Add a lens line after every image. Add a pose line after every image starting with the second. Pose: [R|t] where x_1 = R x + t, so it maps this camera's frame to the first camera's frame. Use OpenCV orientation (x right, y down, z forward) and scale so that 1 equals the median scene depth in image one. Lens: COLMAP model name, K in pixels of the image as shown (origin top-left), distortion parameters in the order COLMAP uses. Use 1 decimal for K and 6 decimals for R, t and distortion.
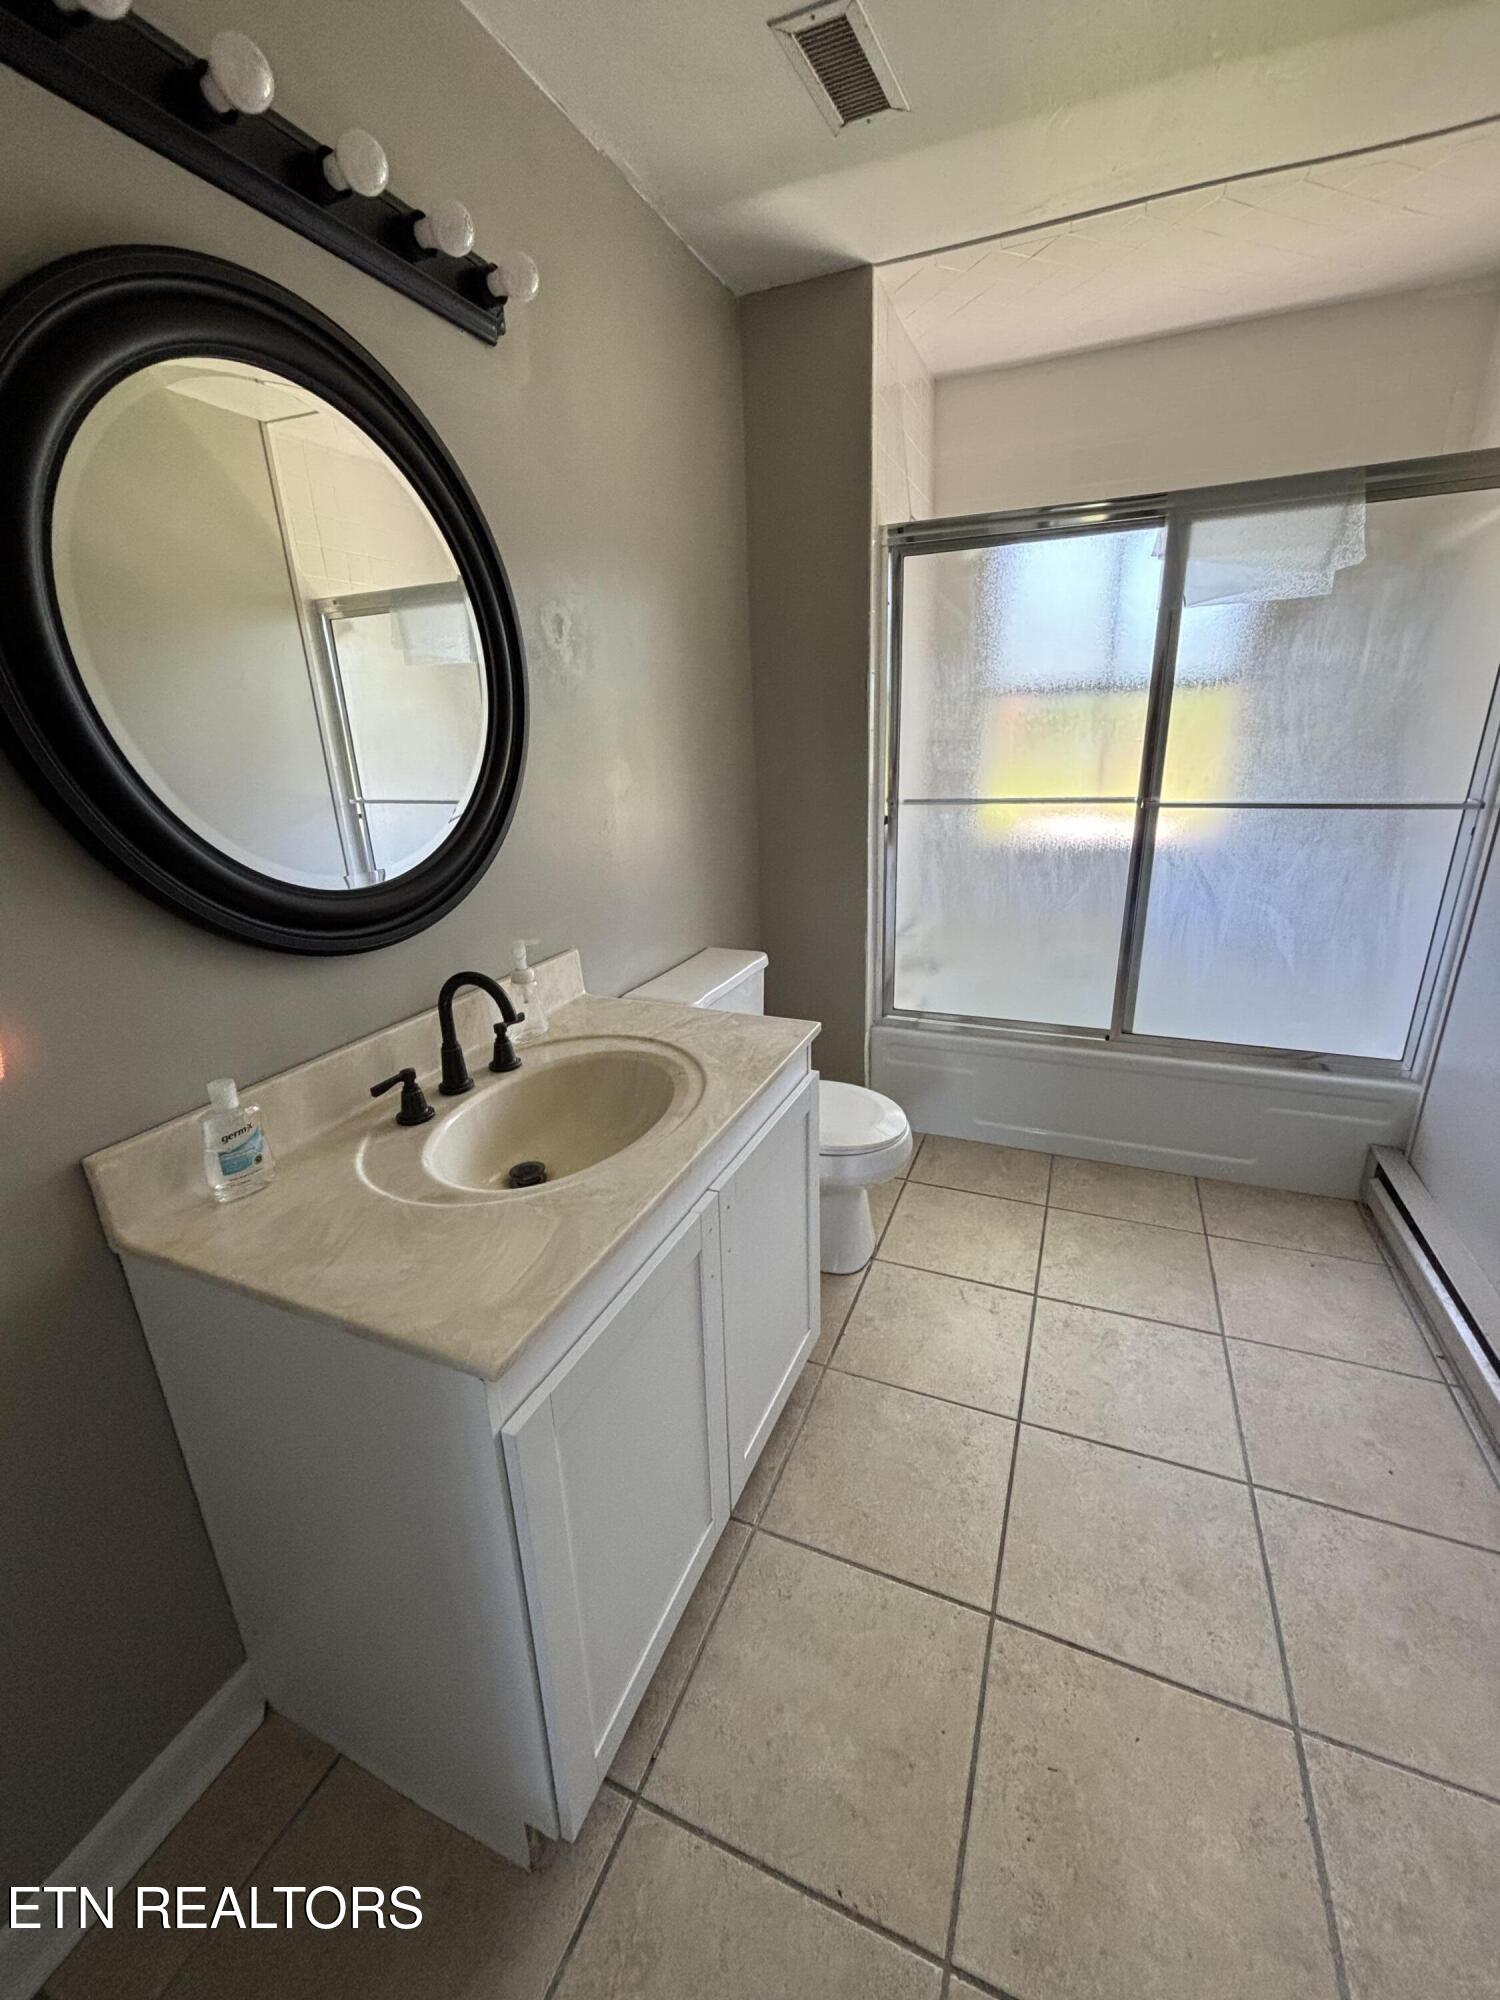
lens RADIAL K [[809.4, 0, 754.9], [0, 809.4, 997.9], [0, 0, 1]] dist [0.002143, 0.000409]
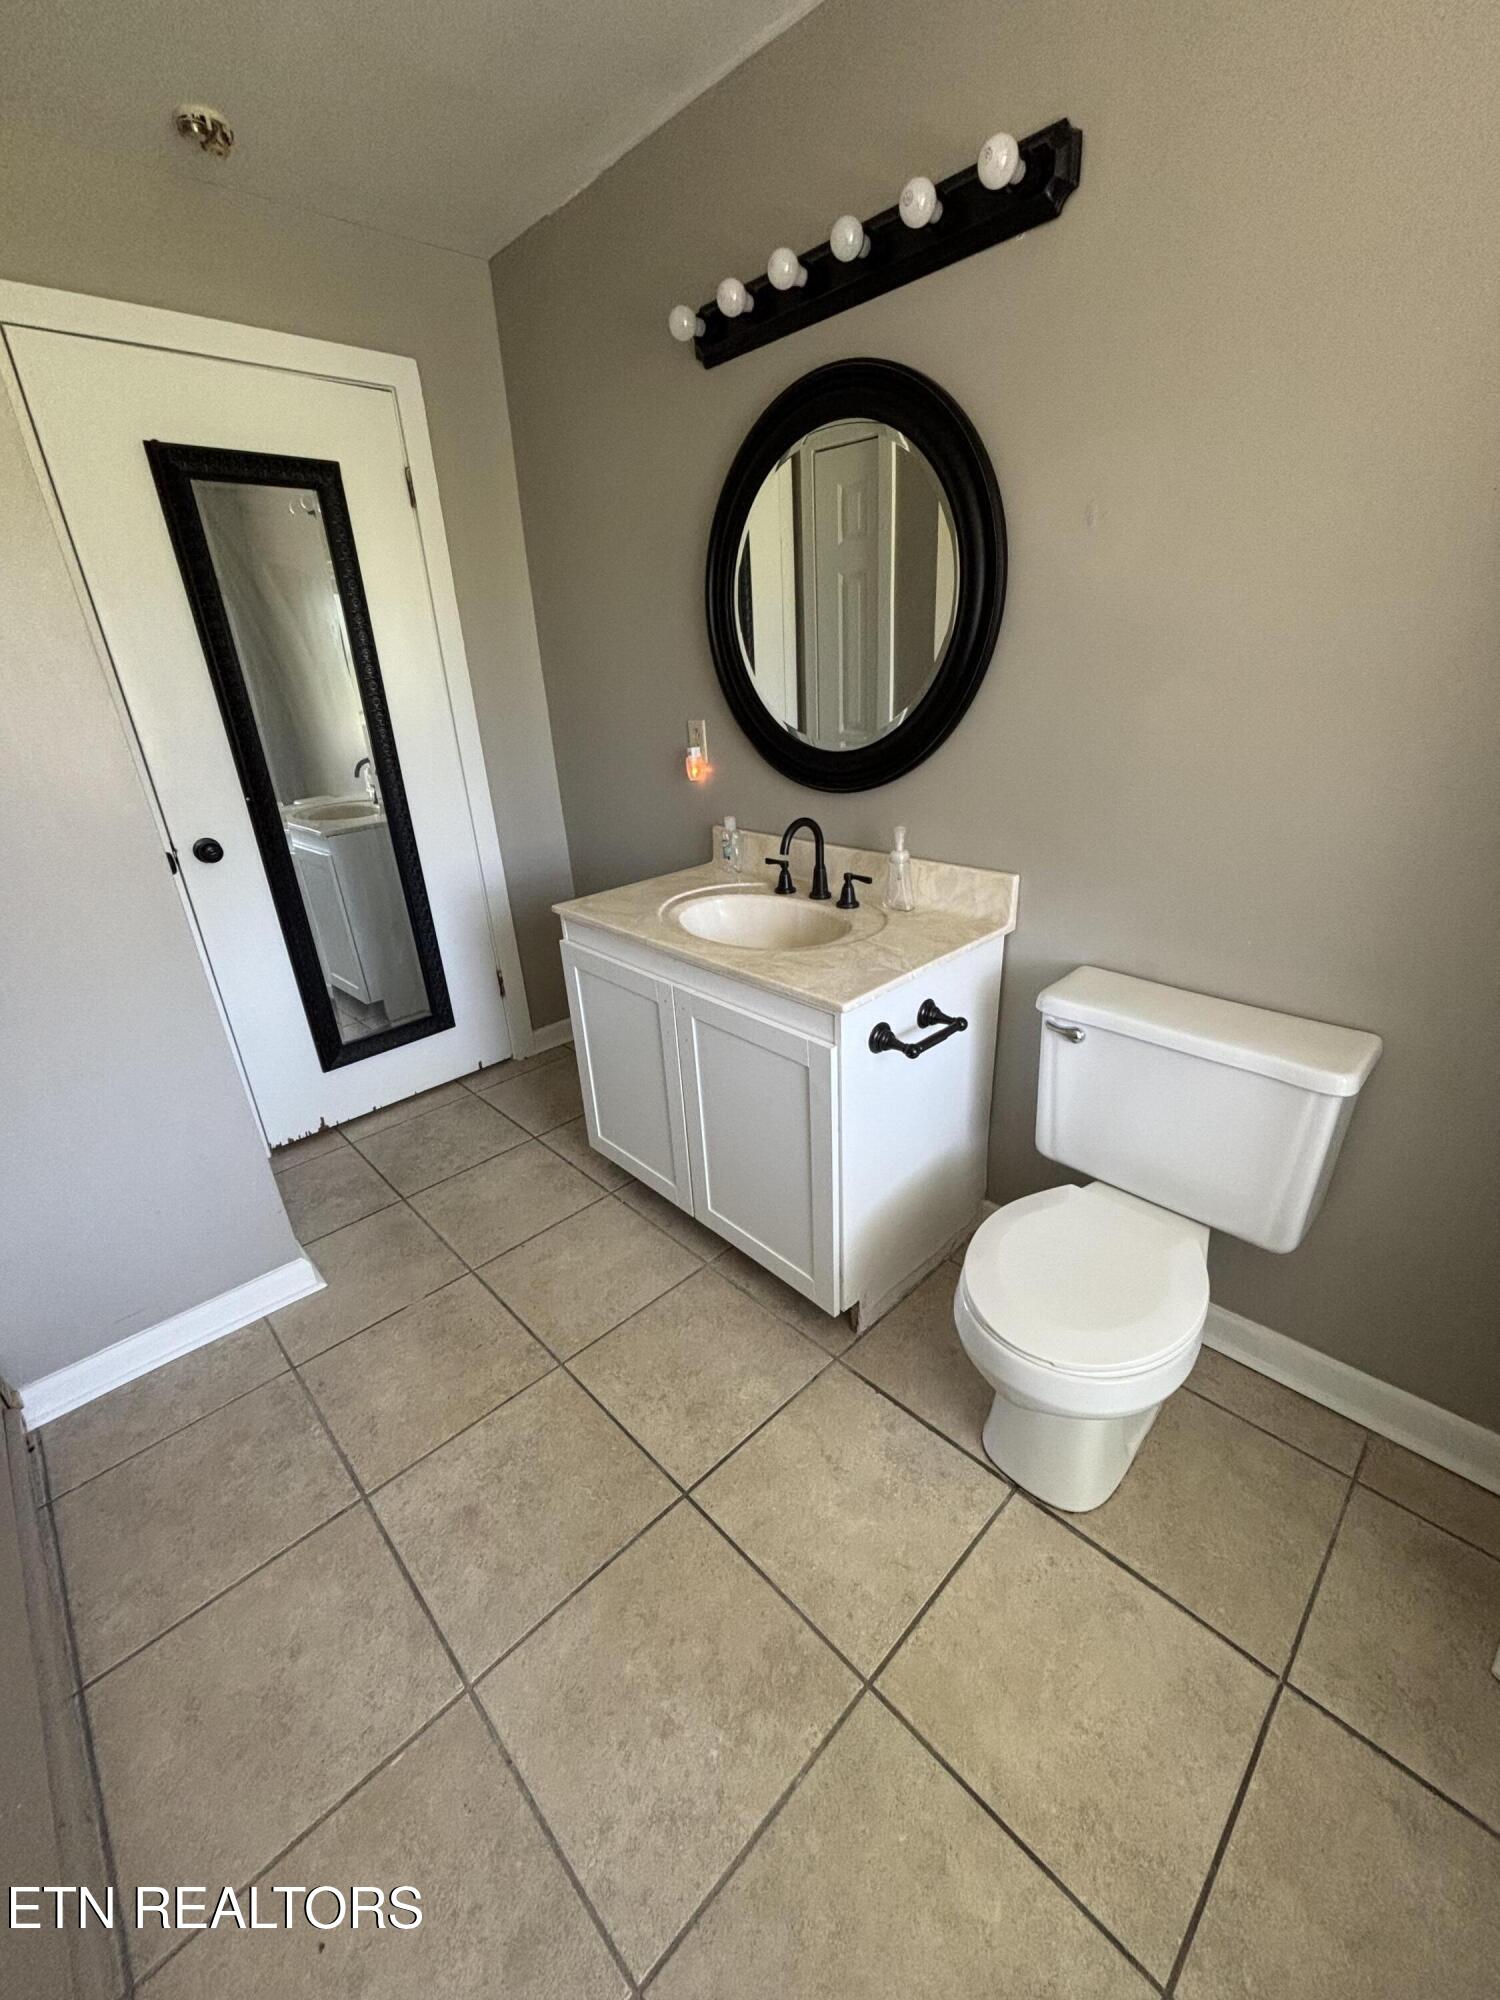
lens RADIAL K [[809.4, 0, 754.9], [0, 809.4, 997.9], [0, 0, 1]] dist [0.002143, 0.000409]
pose [[-0.390844, 0.406615, -0.825776, 0.995582], [-0.238660, 0.821689, 0.517561, -0.481765], [0.888979, 0.399365, -0.224109, 1.304670]]
